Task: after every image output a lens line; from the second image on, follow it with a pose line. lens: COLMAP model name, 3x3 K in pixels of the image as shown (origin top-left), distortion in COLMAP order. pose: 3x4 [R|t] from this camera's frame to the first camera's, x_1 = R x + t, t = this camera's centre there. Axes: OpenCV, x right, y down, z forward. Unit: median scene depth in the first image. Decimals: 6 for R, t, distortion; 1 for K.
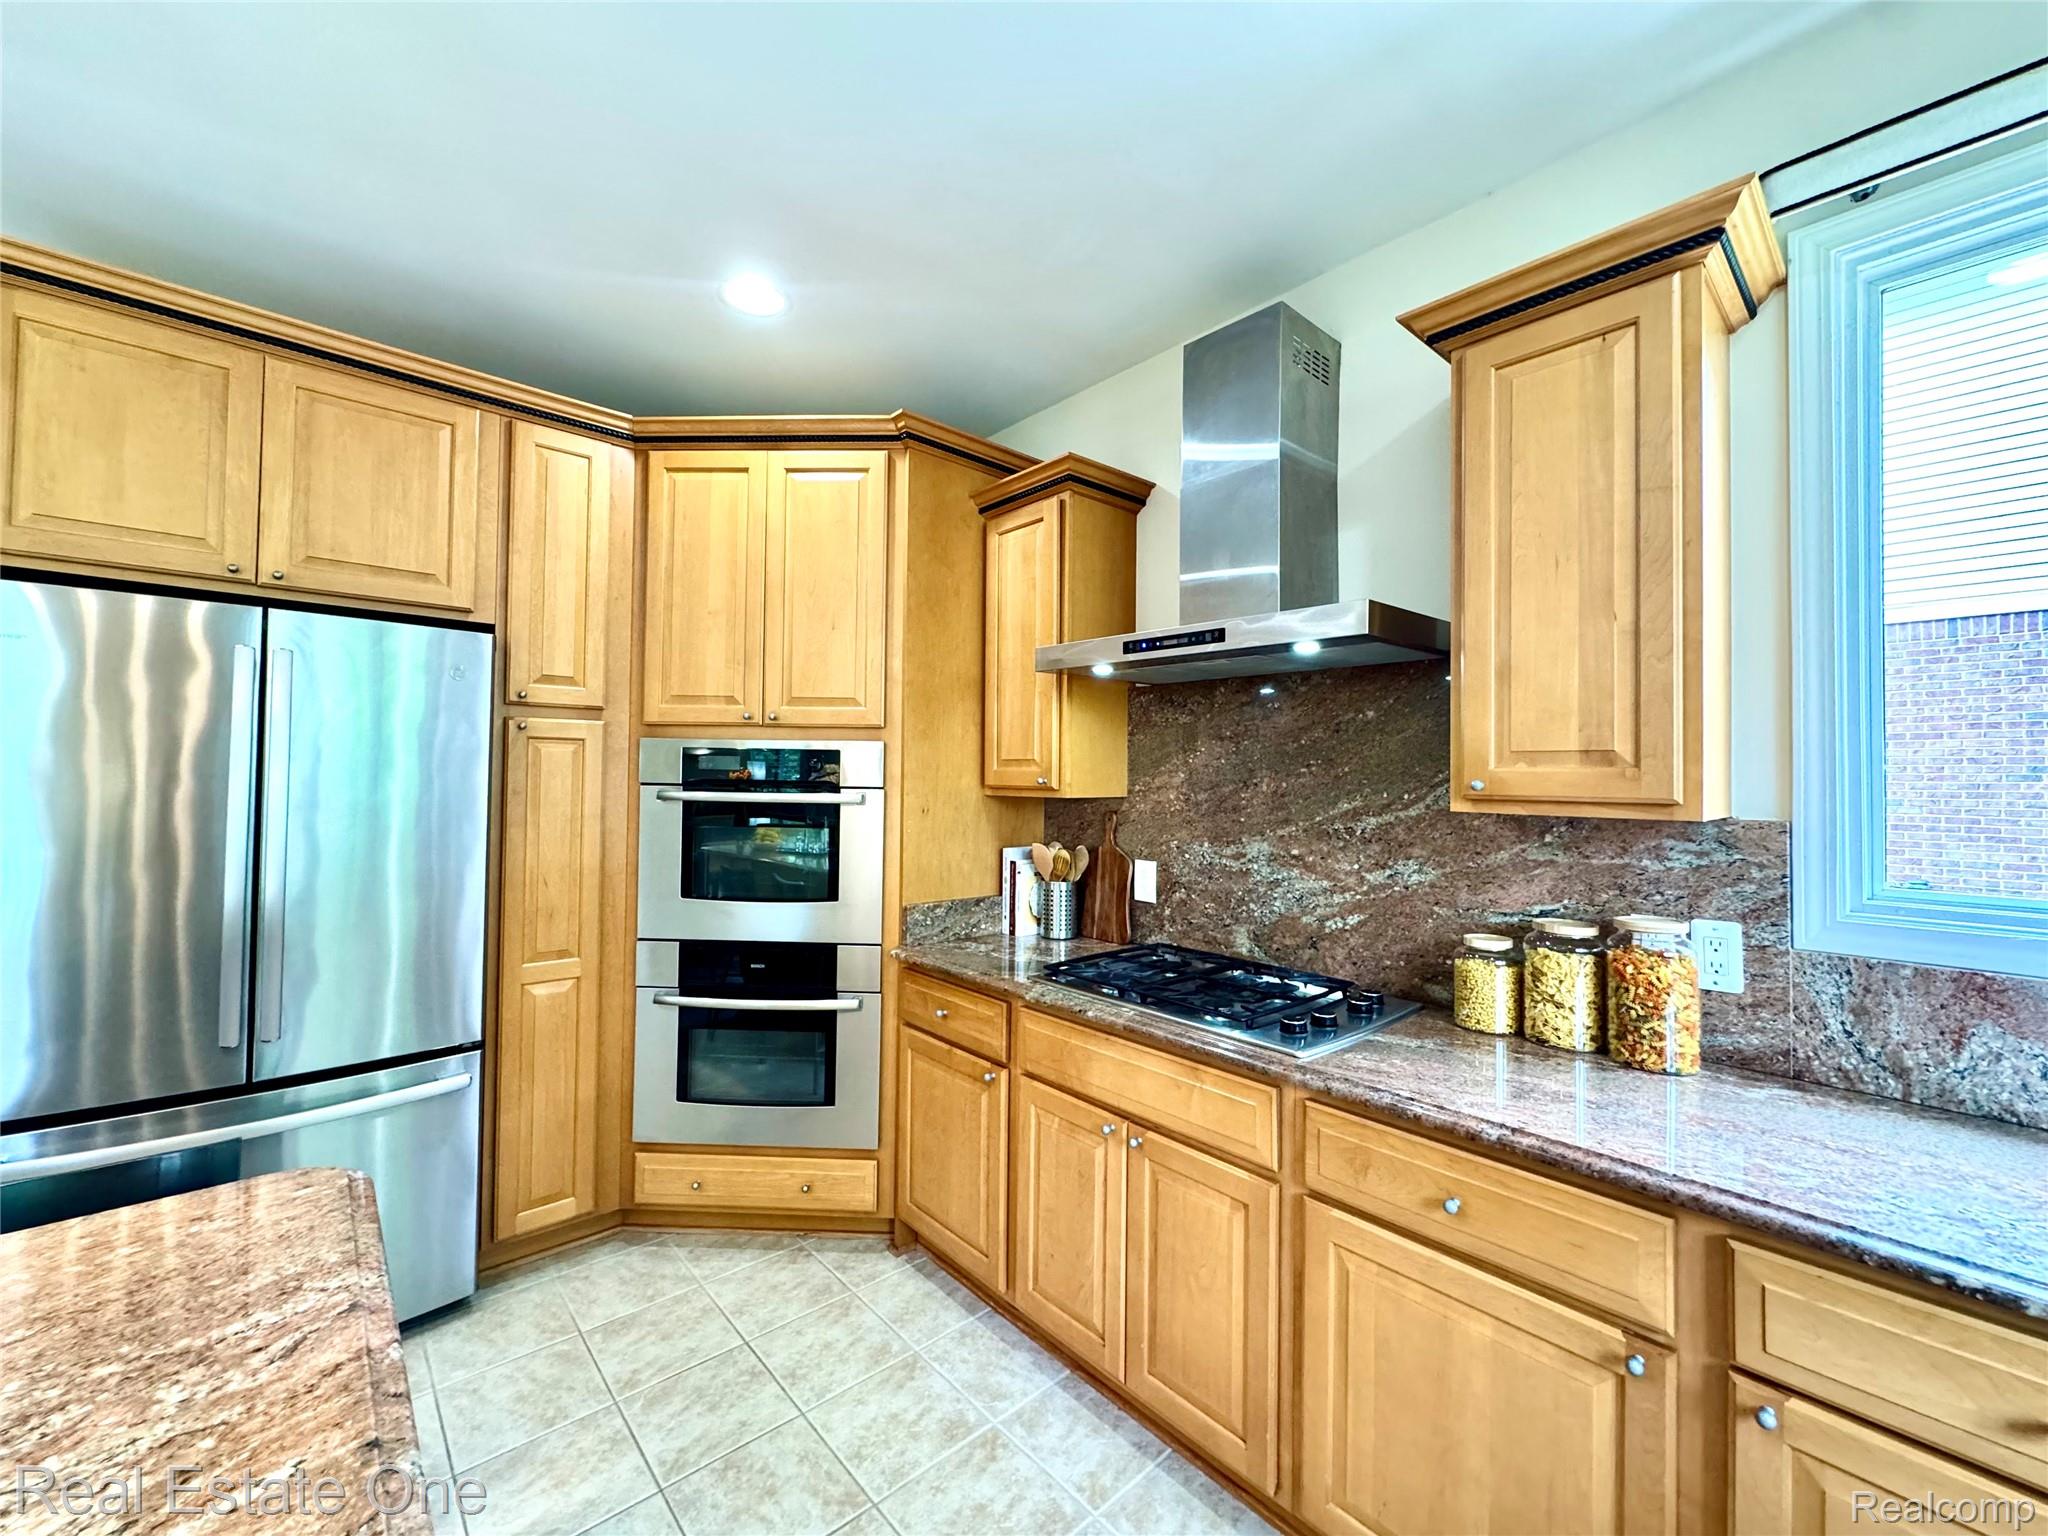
lens RADIAL K [[817.2, 0, 1025.1], [0, 817.2, 764.6], [0, 0, 1]] dist [-0.002829, 0.000172]
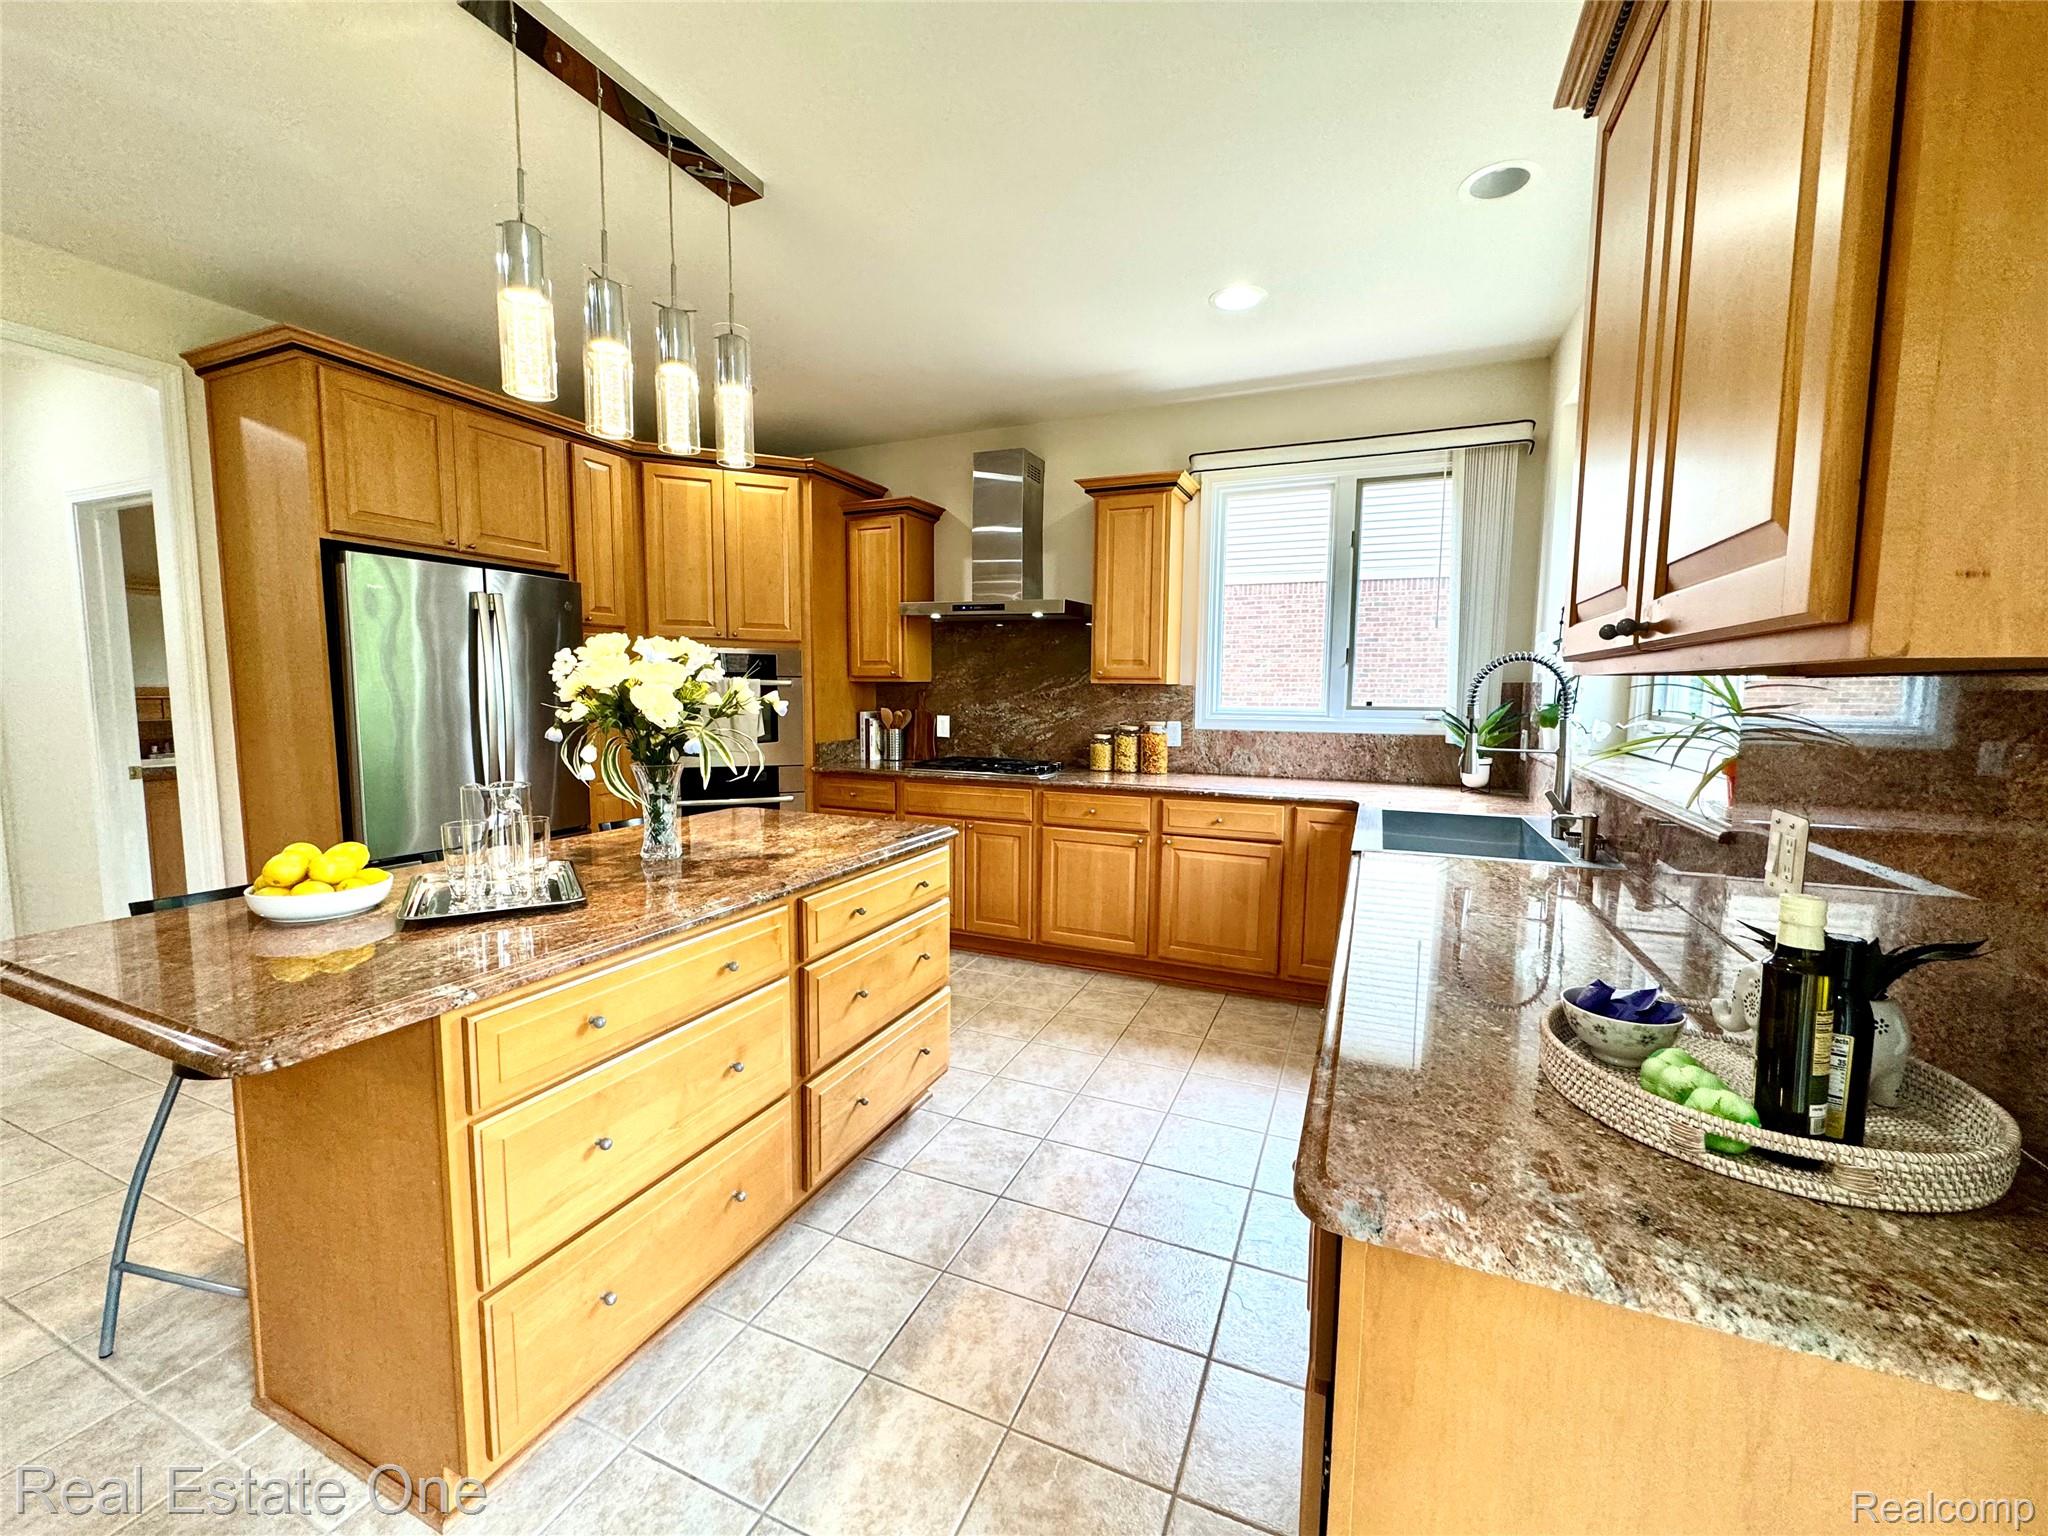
lens RADIAL K [[817.2, 0, 1025.1], [0, 817.2, 764.6], [0, 0, 1]] dist [-0.002829, 0.000172]
pose [[0.908103, -0.045257, 0.416295, -0.617700], [-0.005369, 0.992802, 0.119645, 0.004539], [-0.418713, -0.110885, 0.901323, -1.037828]]
